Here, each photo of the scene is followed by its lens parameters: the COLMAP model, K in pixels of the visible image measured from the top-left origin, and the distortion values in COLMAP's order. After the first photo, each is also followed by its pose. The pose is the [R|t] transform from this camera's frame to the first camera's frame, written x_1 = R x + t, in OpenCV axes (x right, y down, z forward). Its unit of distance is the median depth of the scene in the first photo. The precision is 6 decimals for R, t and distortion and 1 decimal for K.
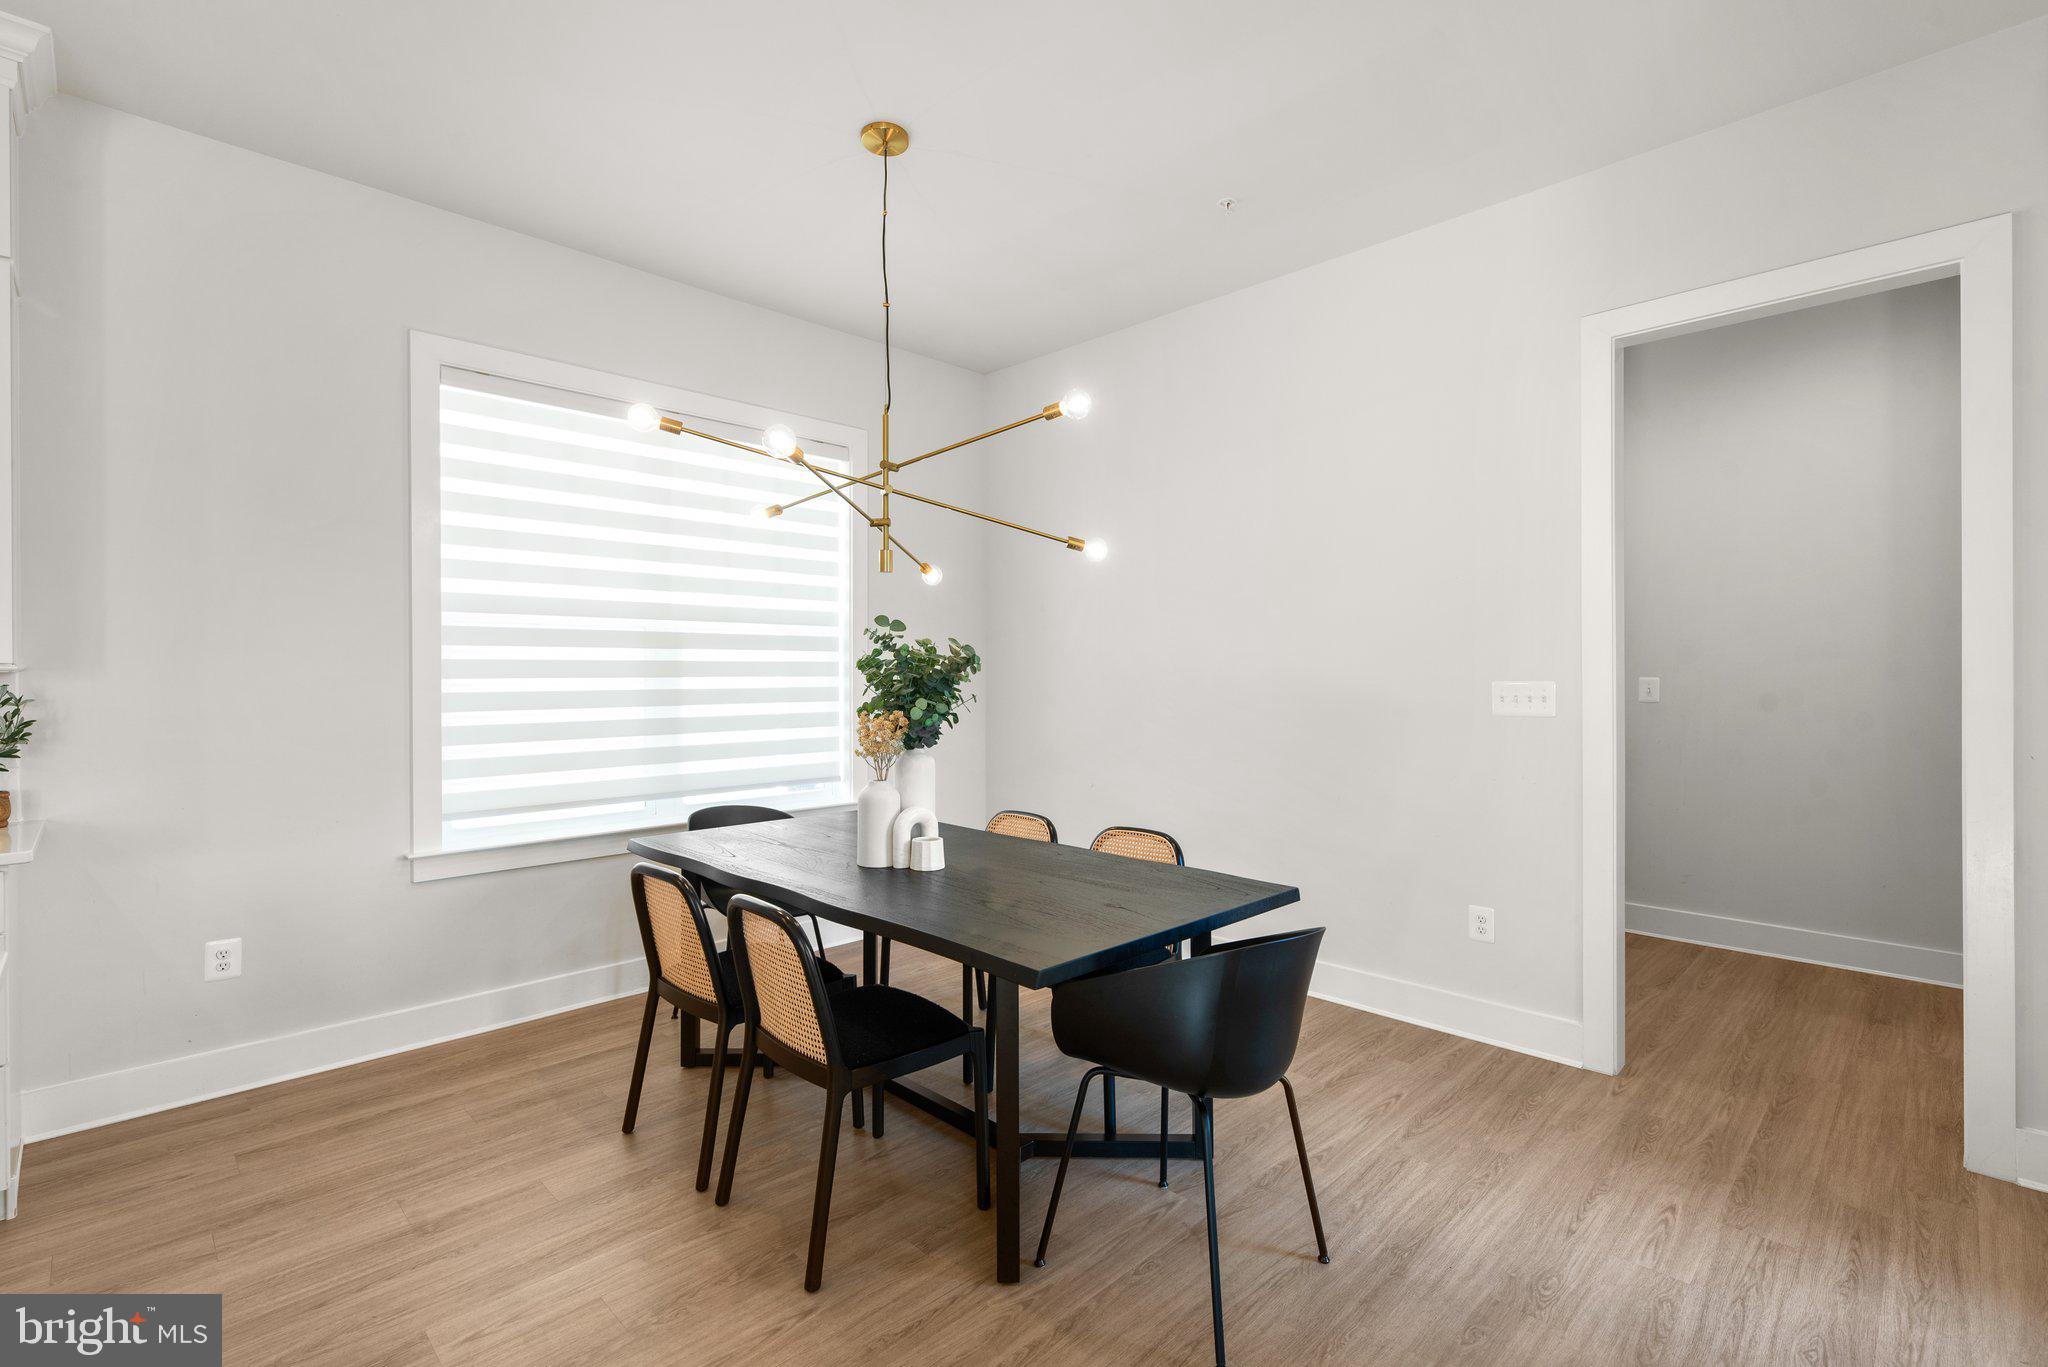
lens RADIAL K [[926.1, 0, 1020.9], [0, 926.1, 670.9], [0, 0, 1]] dist [0.000787, 0.000236]
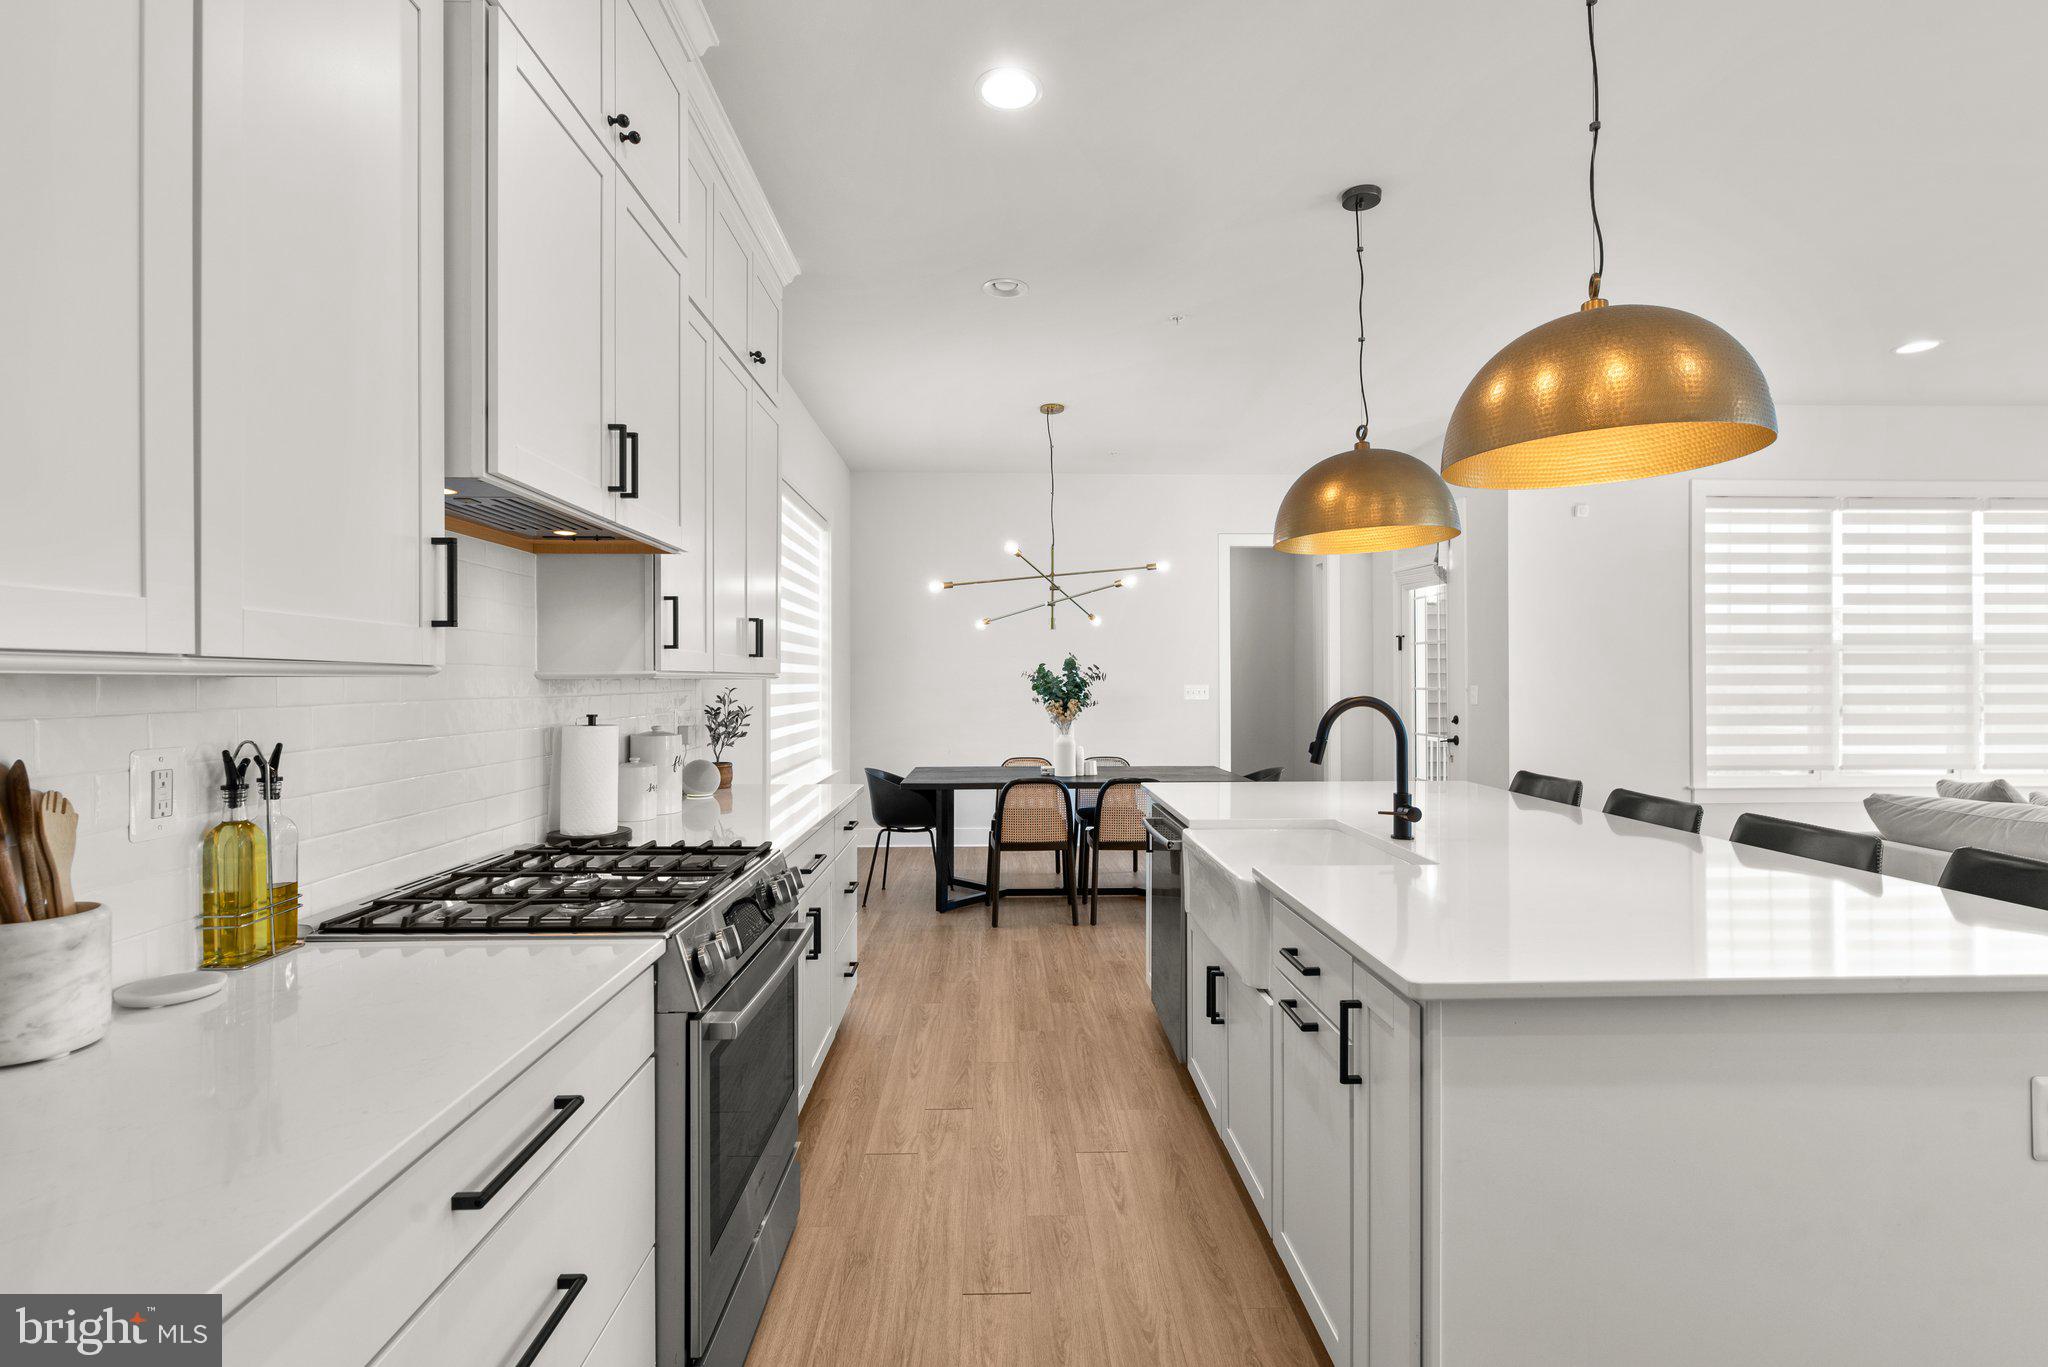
lens RADIAL K [[918.2, 0, 1027.2], [0, 918.2, 682.7], [0, 0, 1]] dist [0.001623, -0.000079]
pose [[0.680727, 0.000258, 0.732537, -1.612982], [-0.000690, 1.000000, 0.000289, 0.005730], [-0.732537, -0.000702, 0.680727, -0.283662]]
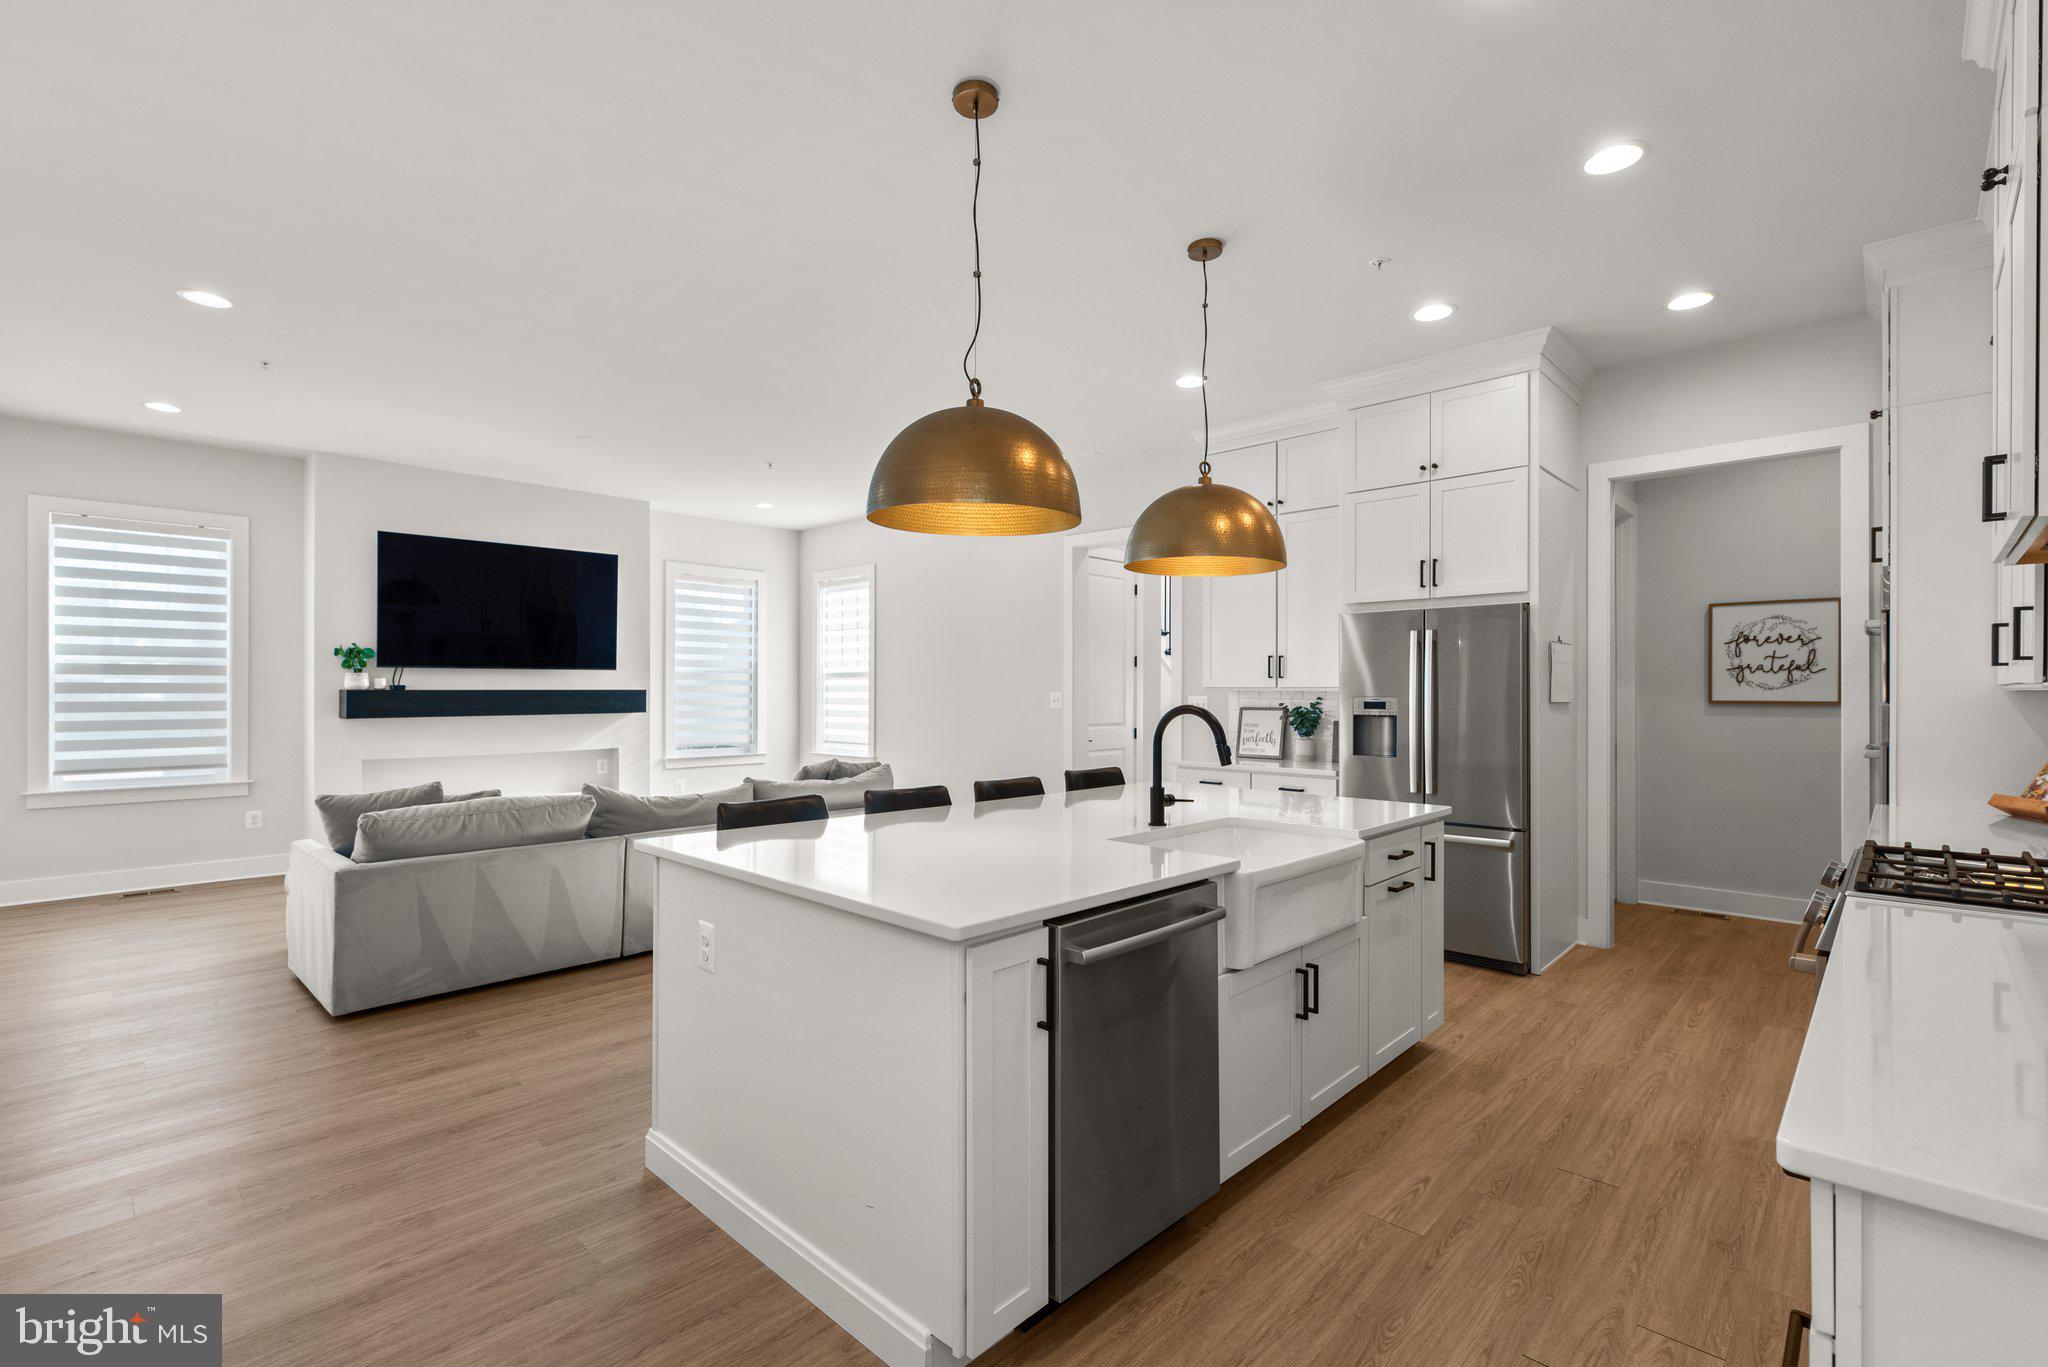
lens RADIAL K [[919.9, 0, 1026.6], [0, 919.9, 686.2], [0, 0, 1]] dist [0.001412, 0.000578]
pose [[-0.999641, 0.001364, -0.026768, -0.566876], [0.001499, 0.999986, -0.005034, 0.002391], [0.026760, -0.005072, -0.999629, 1.066186]]
